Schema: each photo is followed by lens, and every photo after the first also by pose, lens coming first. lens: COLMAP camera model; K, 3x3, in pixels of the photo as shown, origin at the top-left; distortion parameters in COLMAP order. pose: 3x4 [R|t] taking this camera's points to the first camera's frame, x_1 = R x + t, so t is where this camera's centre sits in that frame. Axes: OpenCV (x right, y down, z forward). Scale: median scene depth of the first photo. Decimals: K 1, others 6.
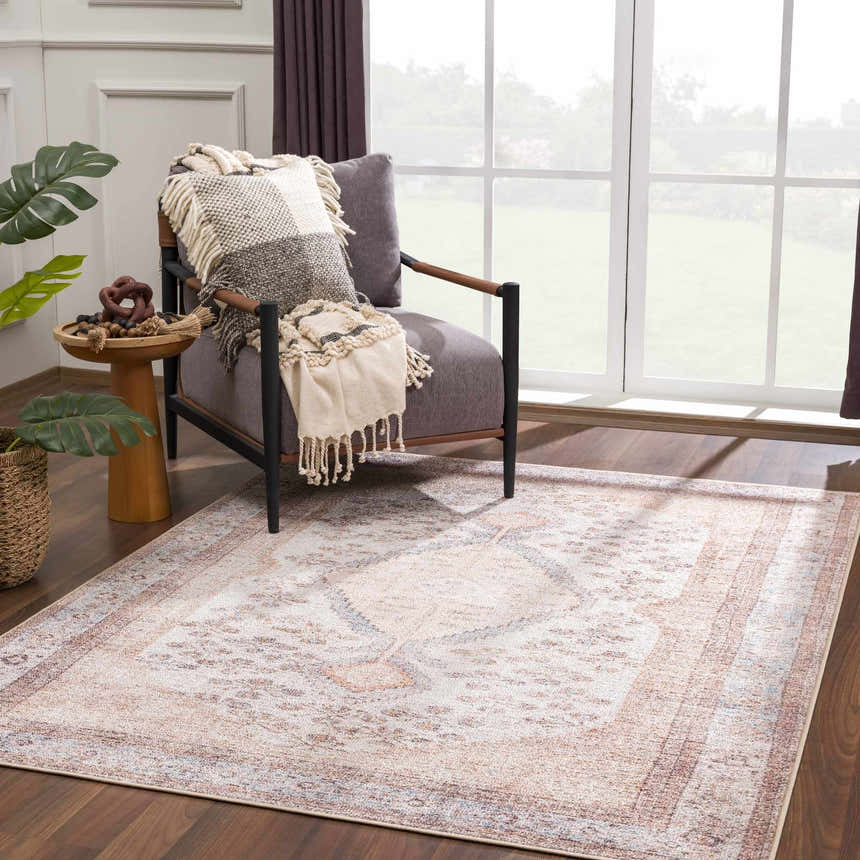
lens RADIAL K [[1888.6, 0, 433.1], [0, 1888.6, 435.1], [0, 0, 1]] dist [0.016791, 0.000000]
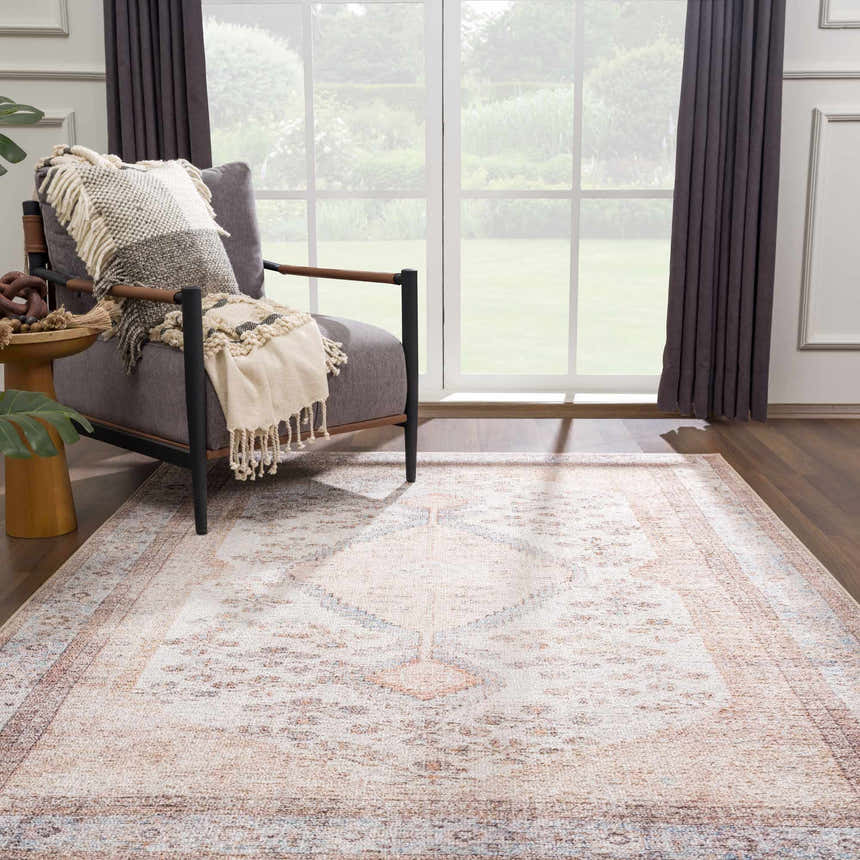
lens RADIAL K [[1251.0, 0, 418.4], [0, 1251.0, 410.5], [0, 0, 1]] dist [0.022544, 0.000000]
pose [[0.954192, -0.060674, 0.292978, -0.161487], [0.076561, 0.996135, -0.043054, 0.025381], [-0.289234, 0.063512, 0.955149, 0.371453]]
